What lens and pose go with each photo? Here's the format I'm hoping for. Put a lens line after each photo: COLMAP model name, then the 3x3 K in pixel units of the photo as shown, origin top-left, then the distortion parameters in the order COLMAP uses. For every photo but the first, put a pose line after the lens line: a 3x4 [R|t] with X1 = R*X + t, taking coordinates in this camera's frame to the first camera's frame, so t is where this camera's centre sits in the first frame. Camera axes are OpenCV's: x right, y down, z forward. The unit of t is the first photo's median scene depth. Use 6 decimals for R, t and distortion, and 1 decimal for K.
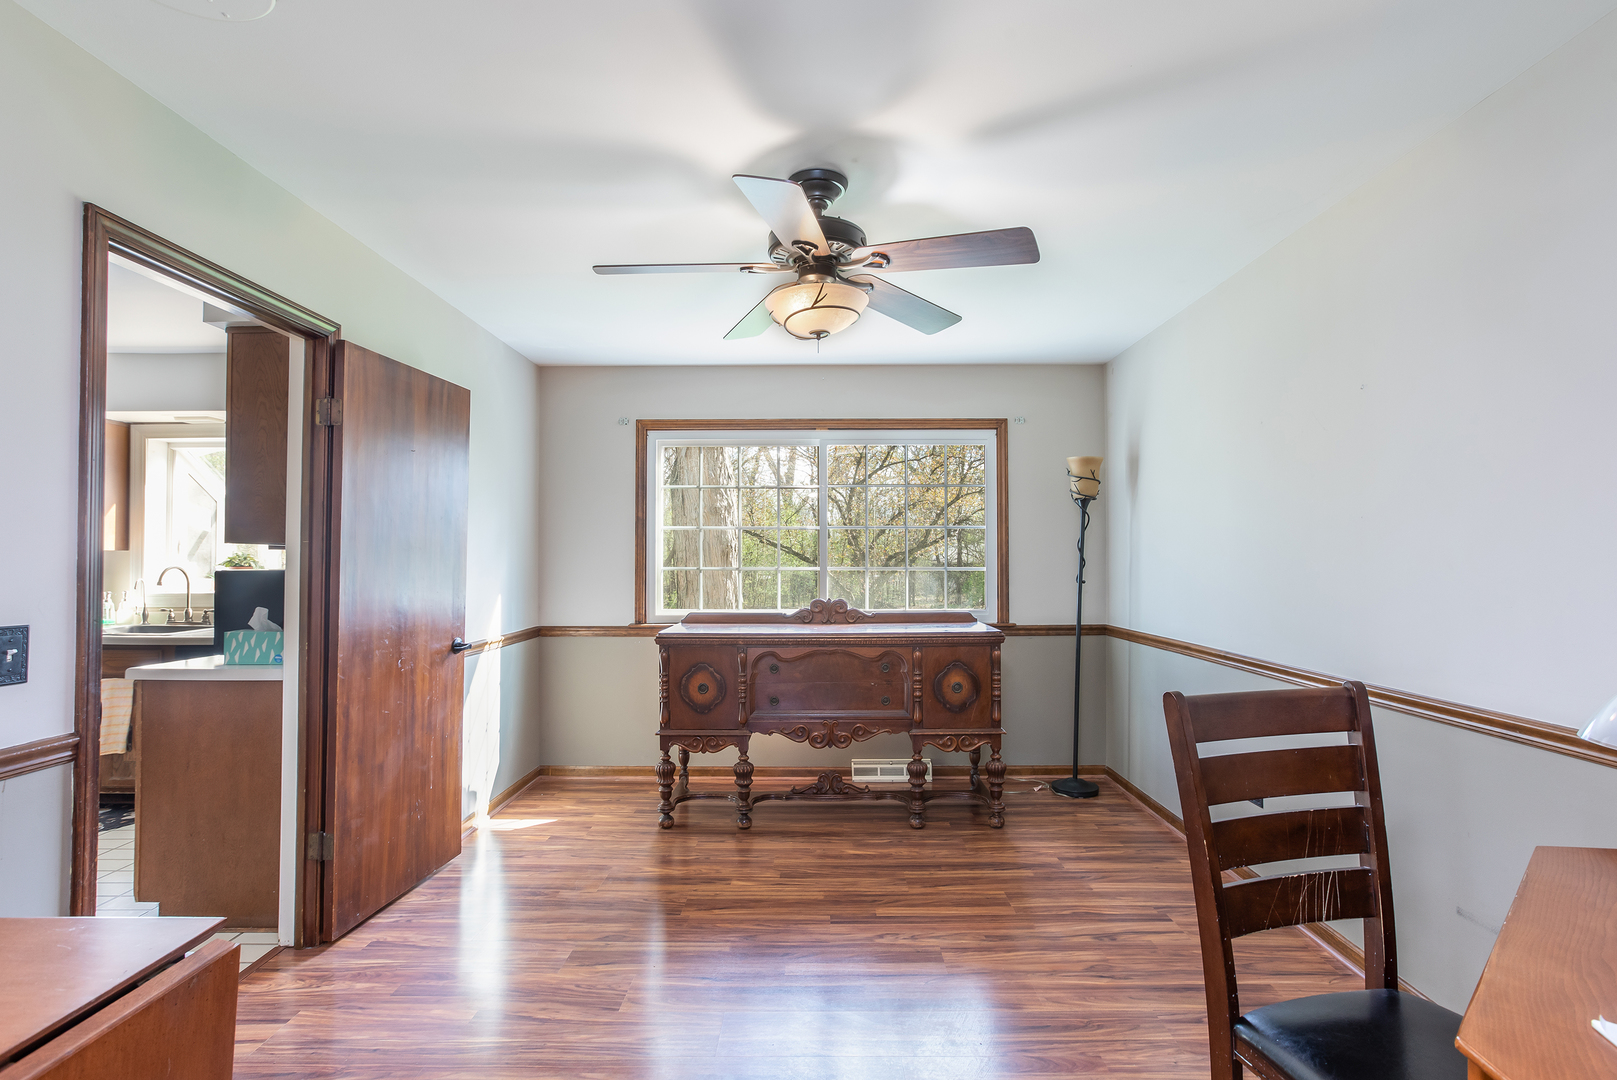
lens RADIAL K [[727.6, 0, 808.5], [0, 727.6, 540.0], [0, 0, 1]] dist [0.001615, 0.000391]
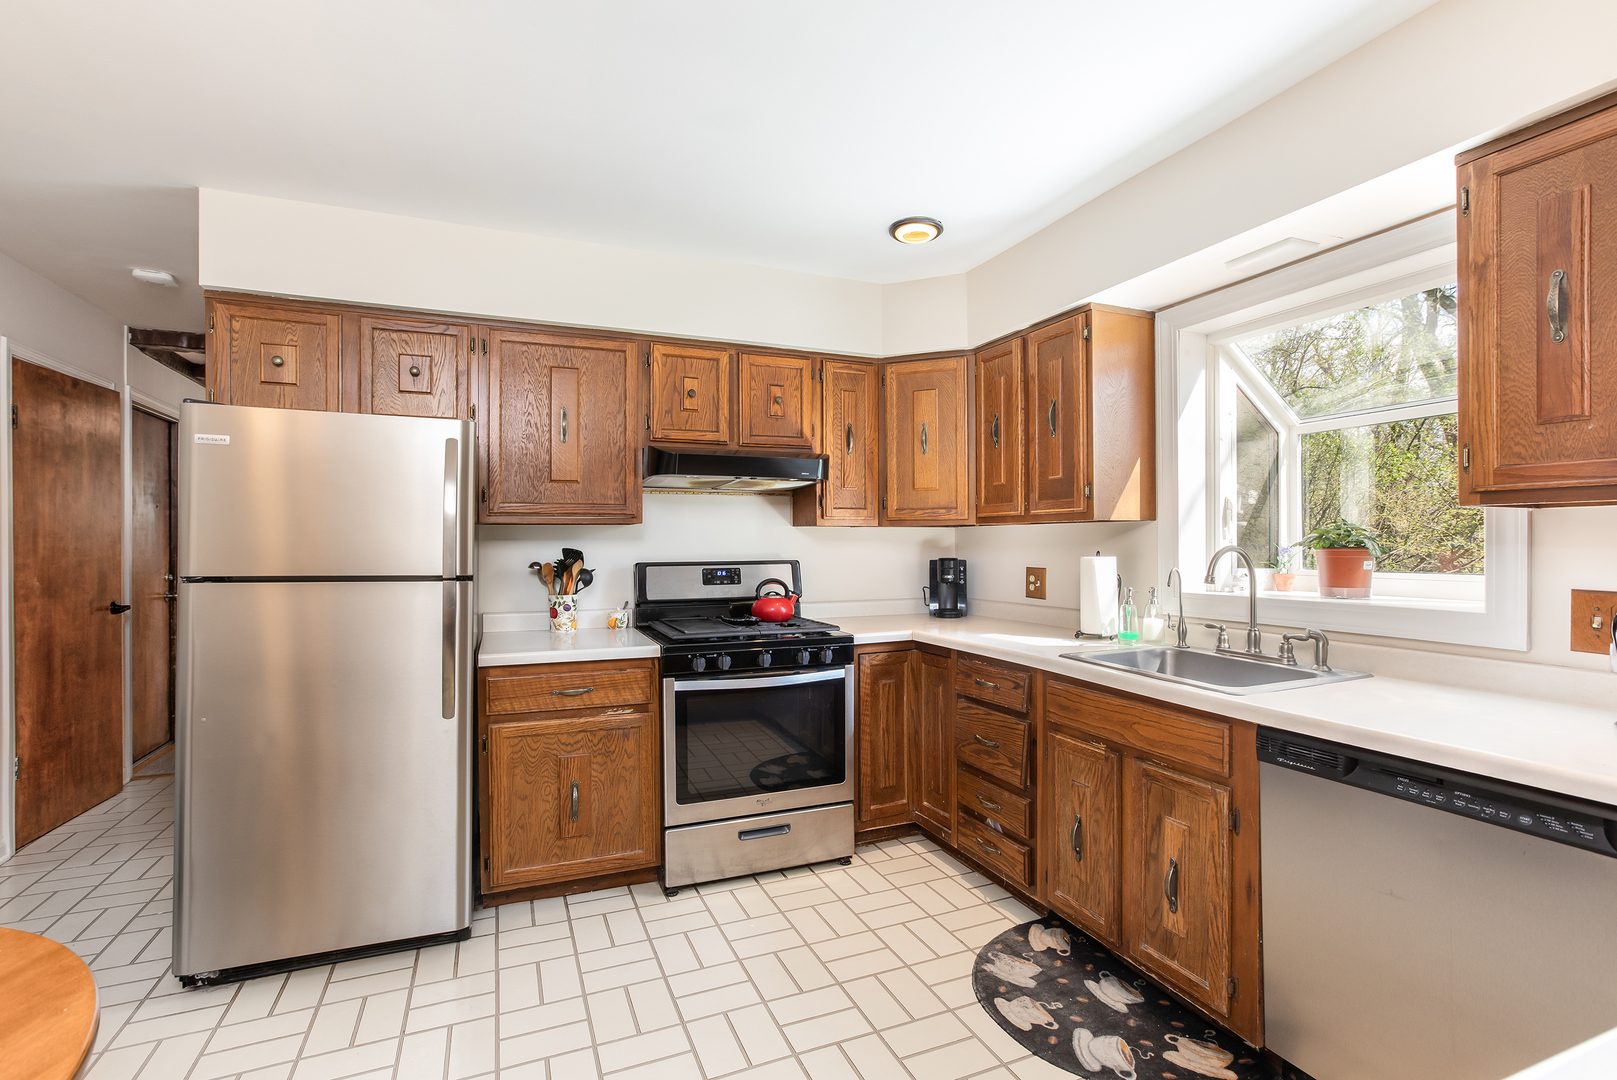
lens RADIAL K [[761.7, 0, 808.5], [0, 761.7, 540.0], [0, 0, 1]] dist [-0.002085, -0.000304]
pose [[0.389536, 0.002016, -0.921009, -0.473972], [0.020397, 0.999733, 0.010815, 0.019721], [0.920786, -0.022998, 0.389391, 0.497993]]
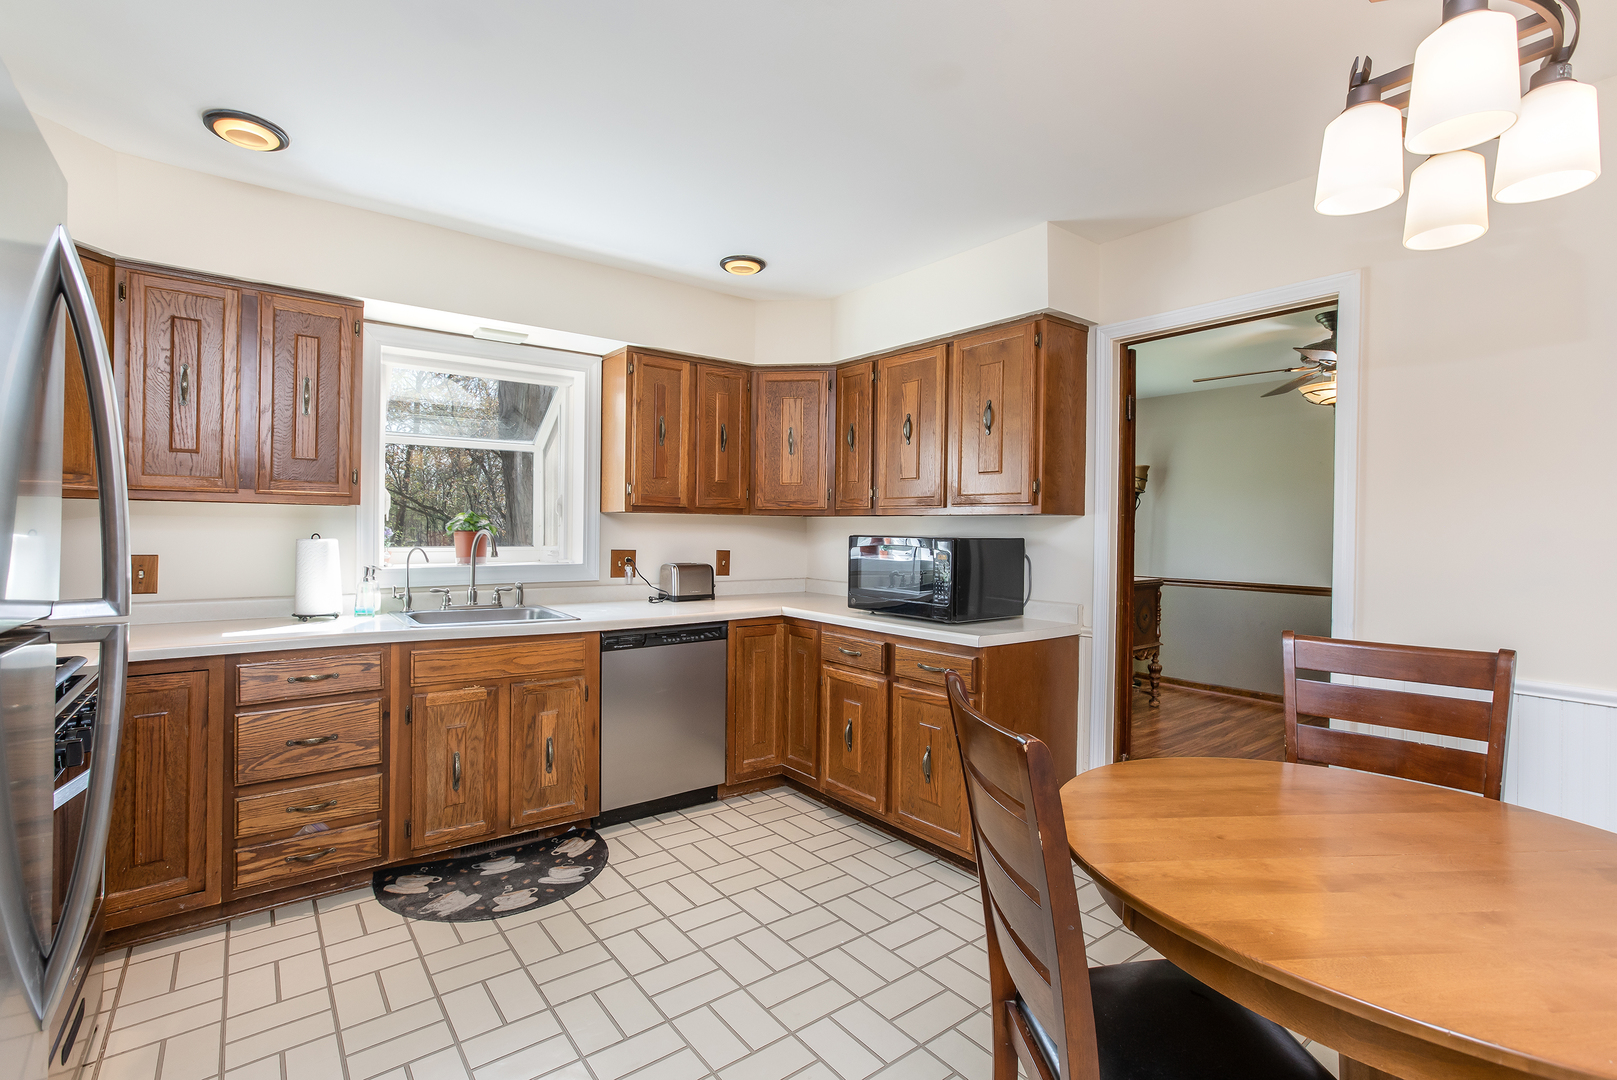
lens RADIAL K [[727.6, 0, 808.5], [0, 727.6, 540.0], [0, 0, 1]] dist [0.001615, 0.000391]
pose [[0.785839, 0.002259, 0.618428, -1.009158], [-0.026086, 0.999224, 0.029498, 0.016135], [-0.617881, -0.039313, 0.785288, 0.228875]]
